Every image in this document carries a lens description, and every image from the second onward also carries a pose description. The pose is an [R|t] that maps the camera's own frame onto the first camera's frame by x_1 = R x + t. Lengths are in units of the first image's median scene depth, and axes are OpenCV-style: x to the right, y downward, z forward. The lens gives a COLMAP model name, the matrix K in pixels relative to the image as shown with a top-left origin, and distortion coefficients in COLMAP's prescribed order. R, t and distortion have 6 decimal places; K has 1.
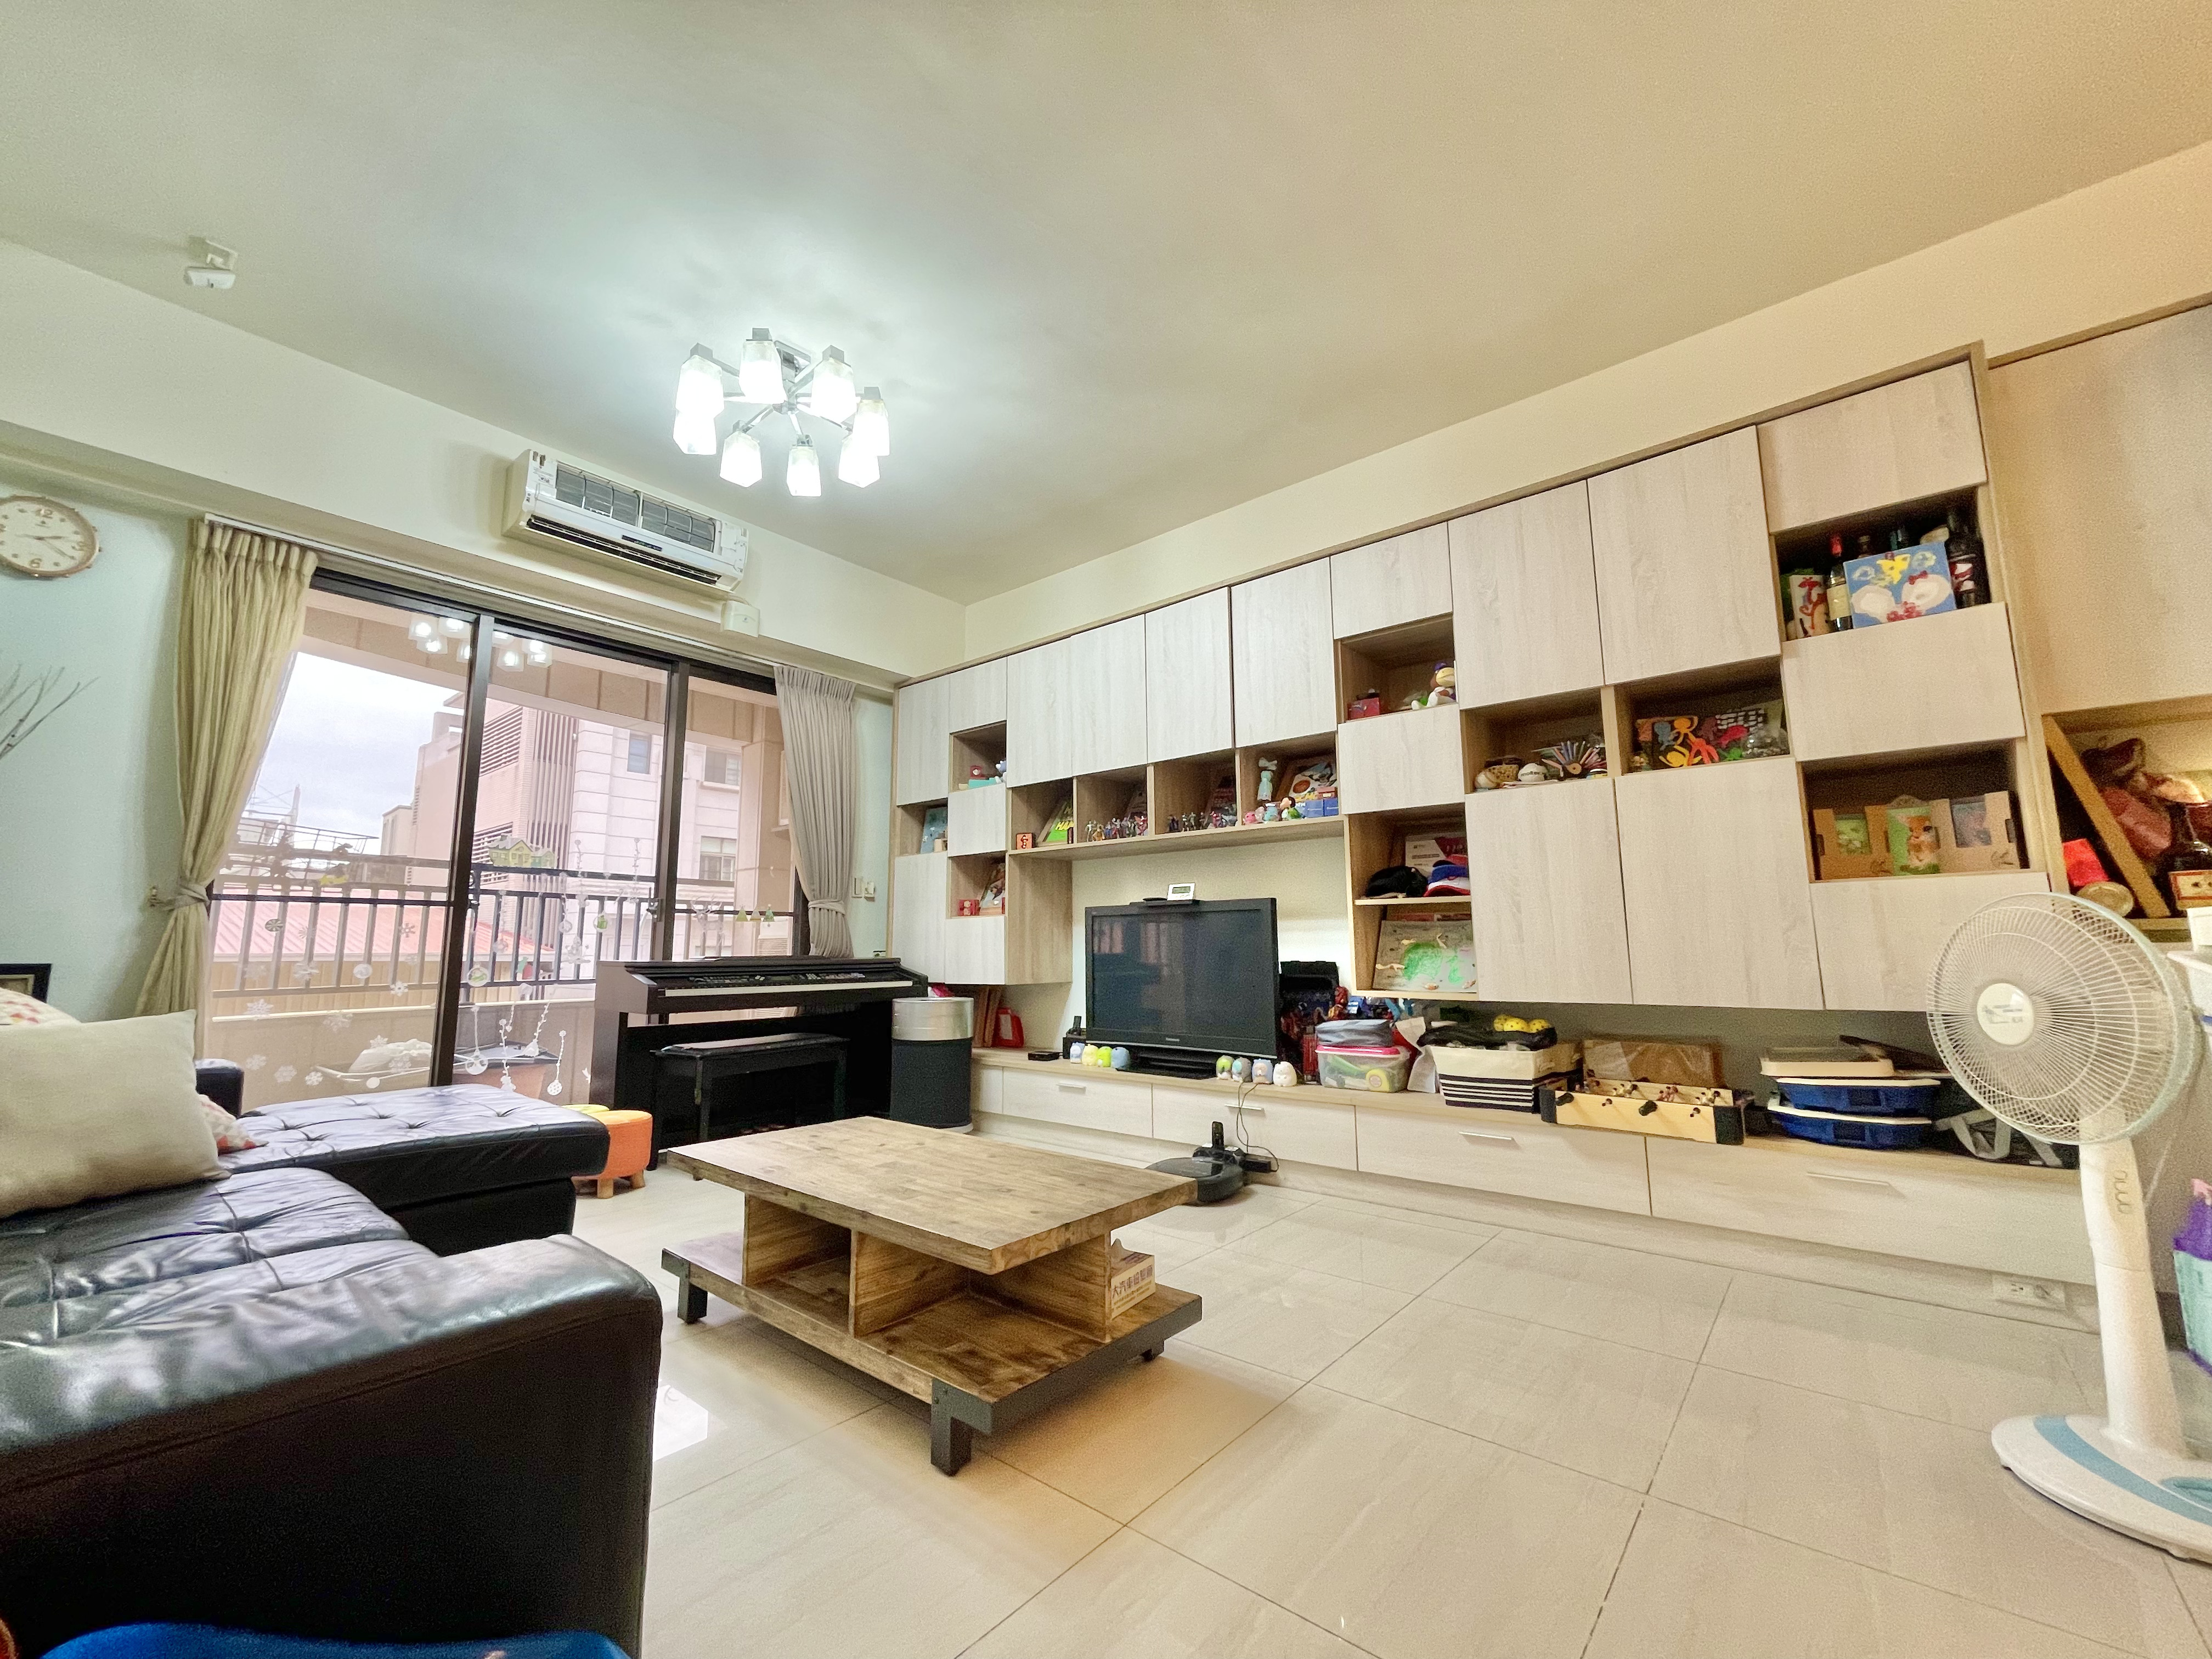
lens RADIAL K [[894.8, 0, 1099.2], [0, 894.8, 833.9], [0, 0, 1]] dist [-0.002629, 0.000691]
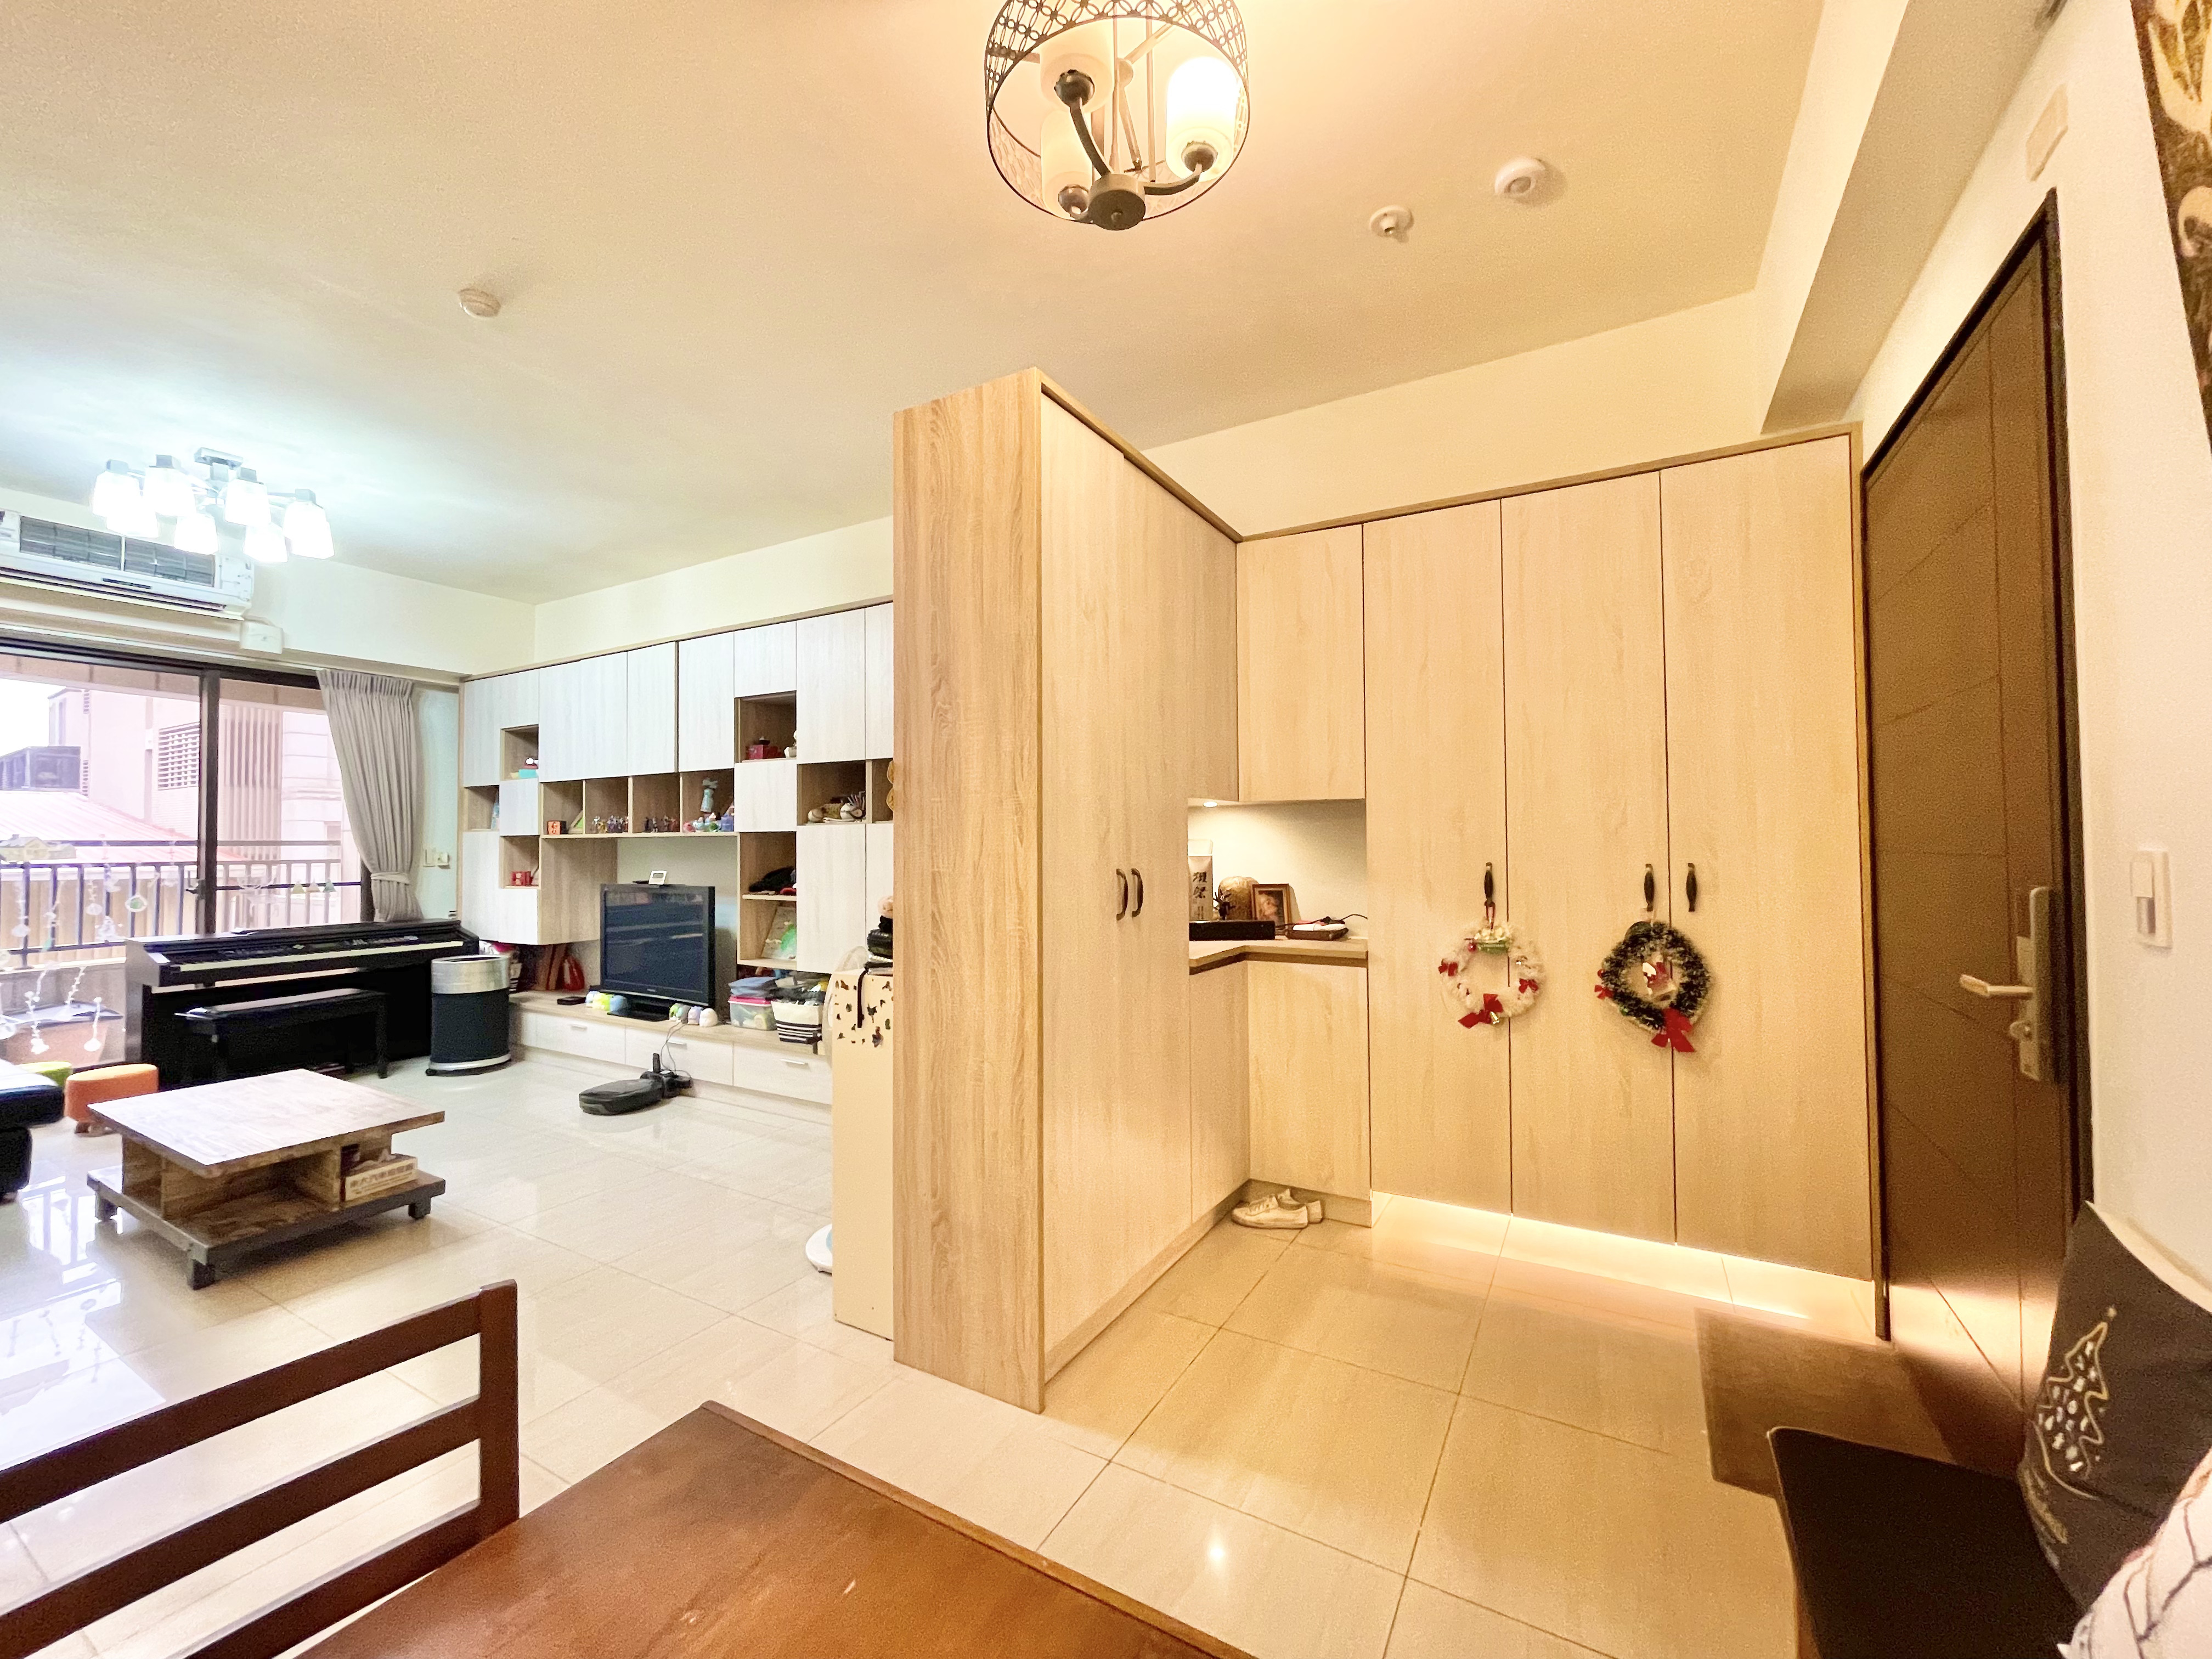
lens RADIAL K [[894.8, 0, 1107.8], [0, 894.8, 829.0], [0, 0, 1]] dist [-0.002629, 0.000691]
pose [[0.983245, 0.000279, 0.182291, 0.520780], [-0.021123, 0.993437, 0.112410, -0.170981], [-0.181063, -0.114377, 0.976798, -0.383534]]
